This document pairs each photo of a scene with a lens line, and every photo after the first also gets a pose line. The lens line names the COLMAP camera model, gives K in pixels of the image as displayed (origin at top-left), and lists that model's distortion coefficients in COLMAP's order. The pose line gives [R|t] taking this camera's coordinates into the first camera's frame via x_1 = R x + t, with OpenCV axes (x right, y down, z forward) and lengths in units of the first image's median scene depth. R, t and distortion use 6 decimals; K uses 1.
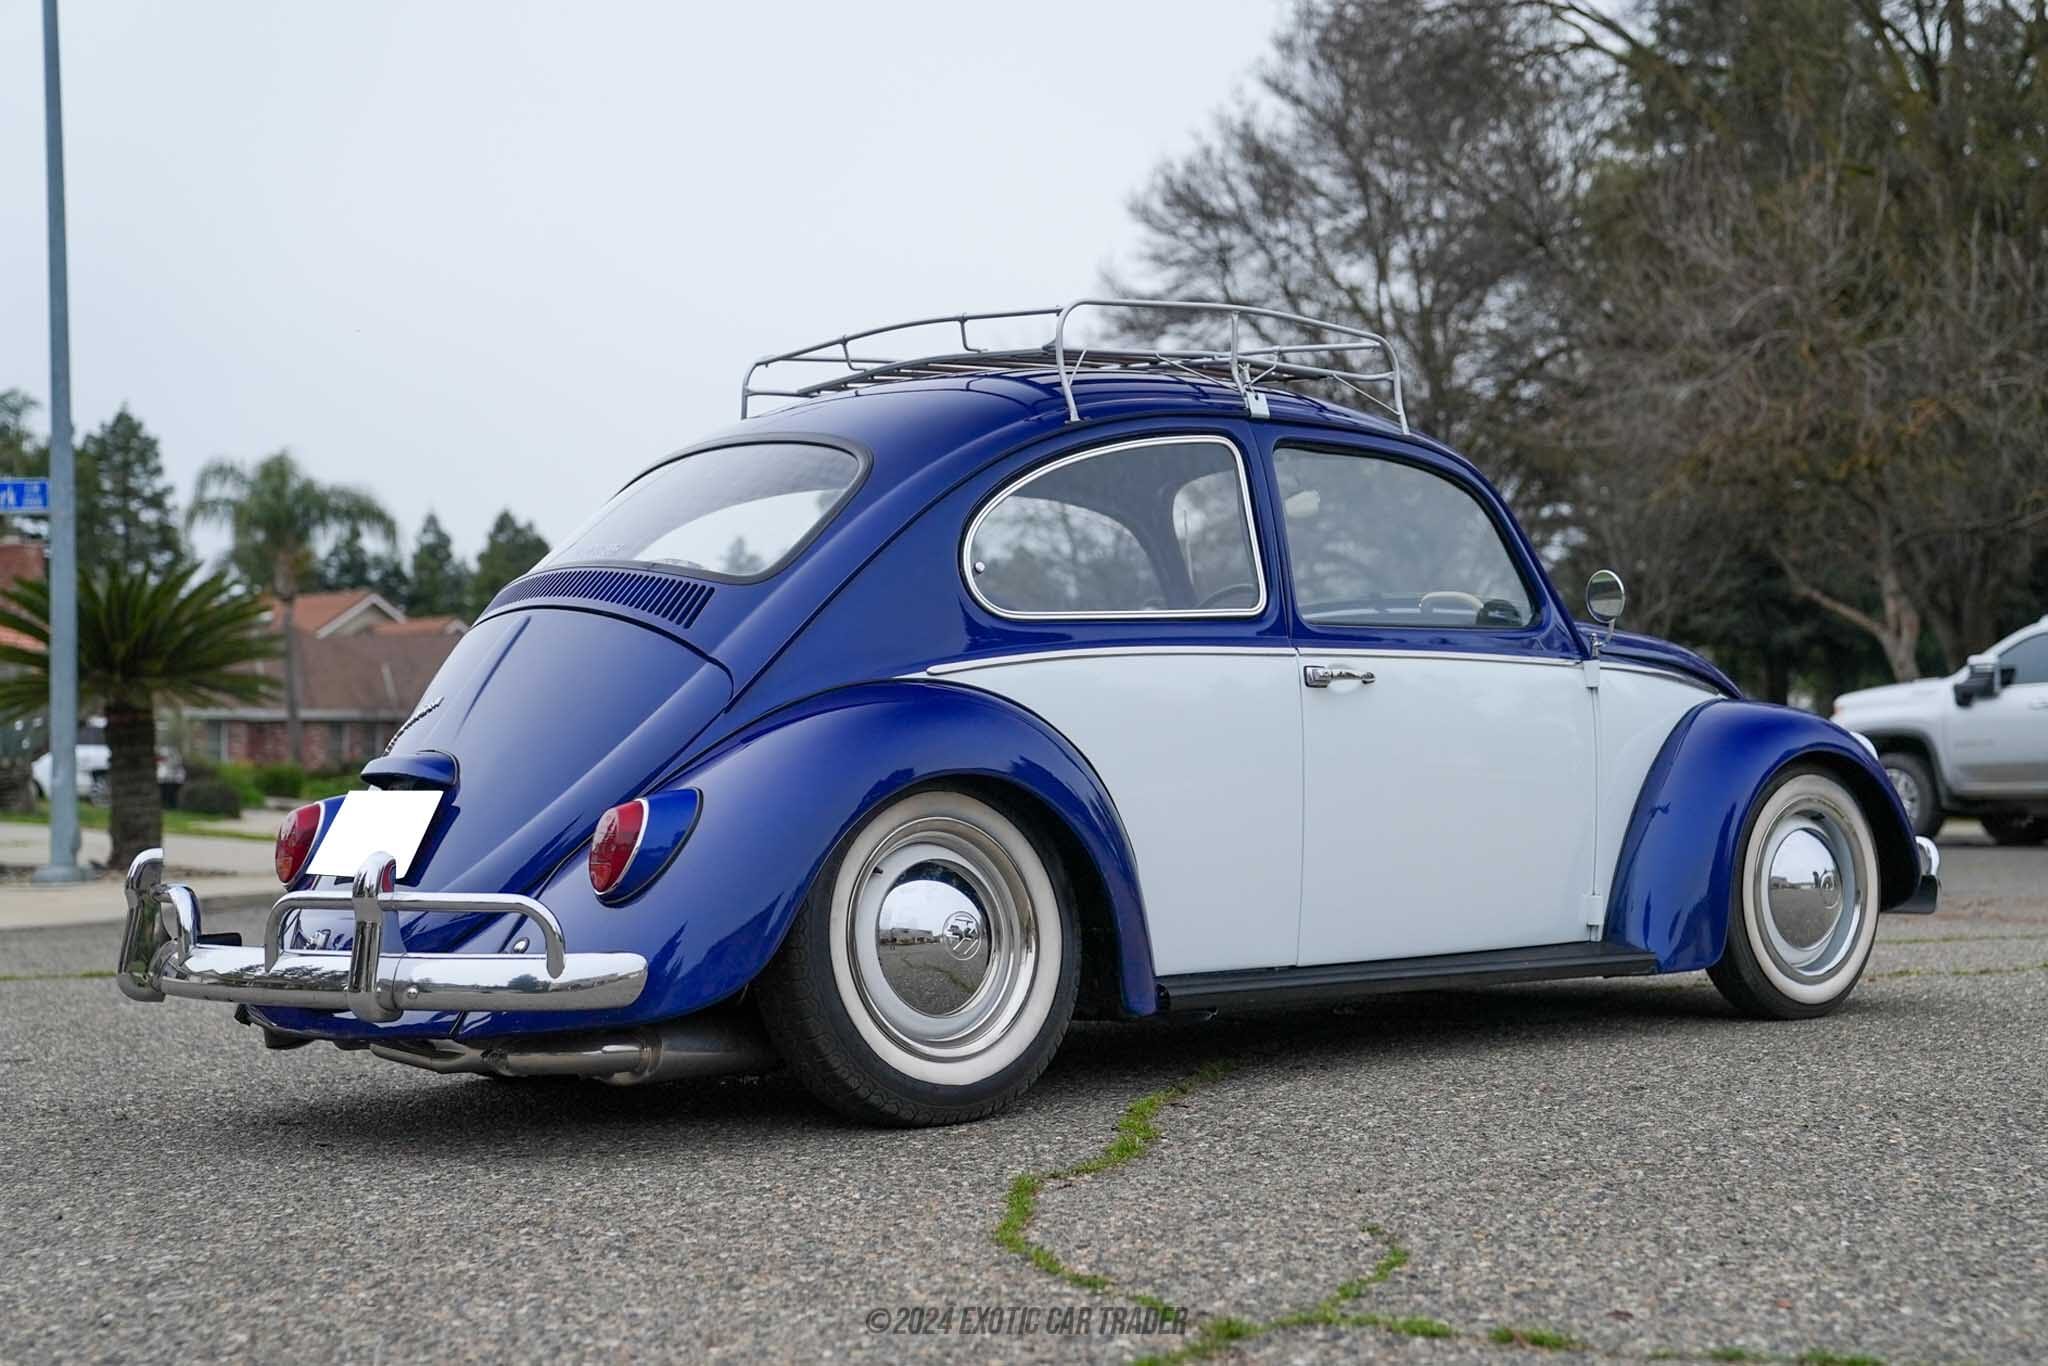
lens RADIAL K [[3089.9, 0, 1024.7], [0, 3089.9, 687.0], [0, 0, 1]] dist [-0.020307, 0.000000]
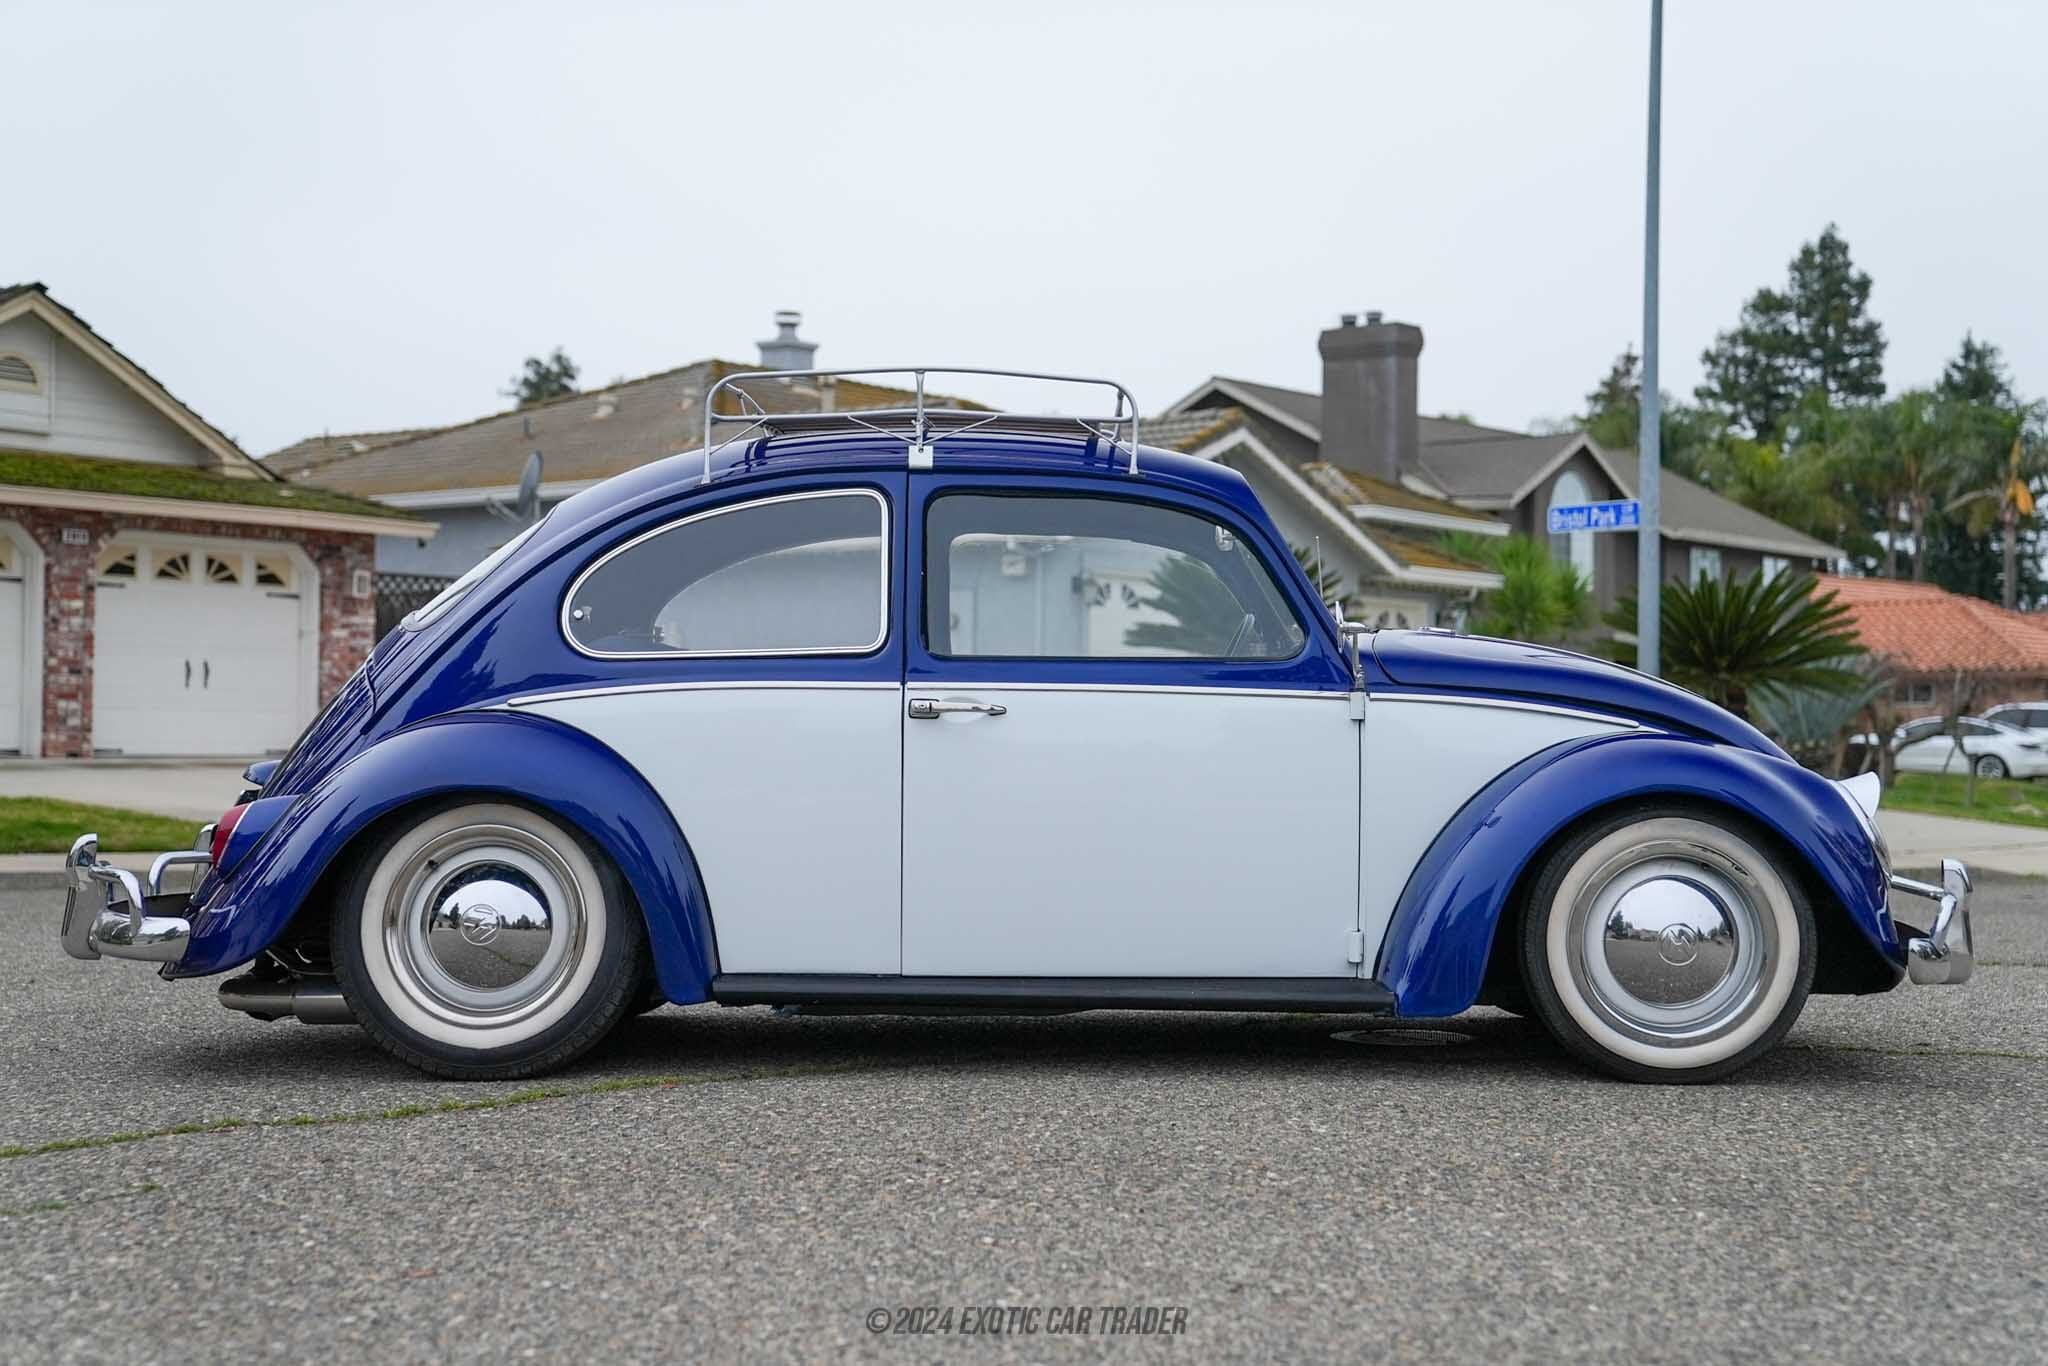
lens RADIAL K [[3089.9, 0, 1022.1], [0, 3089.9, 676.1], [0, 0, 1]] dist [-0.020307, 0.000000]
pose [[0.754313, 0.004951, -0.656496, 0.810962], [-0.003270, 0.999987, 0.003785, -0.018667], [0.656507, -0.000708, 0.754320, 0.206496]]
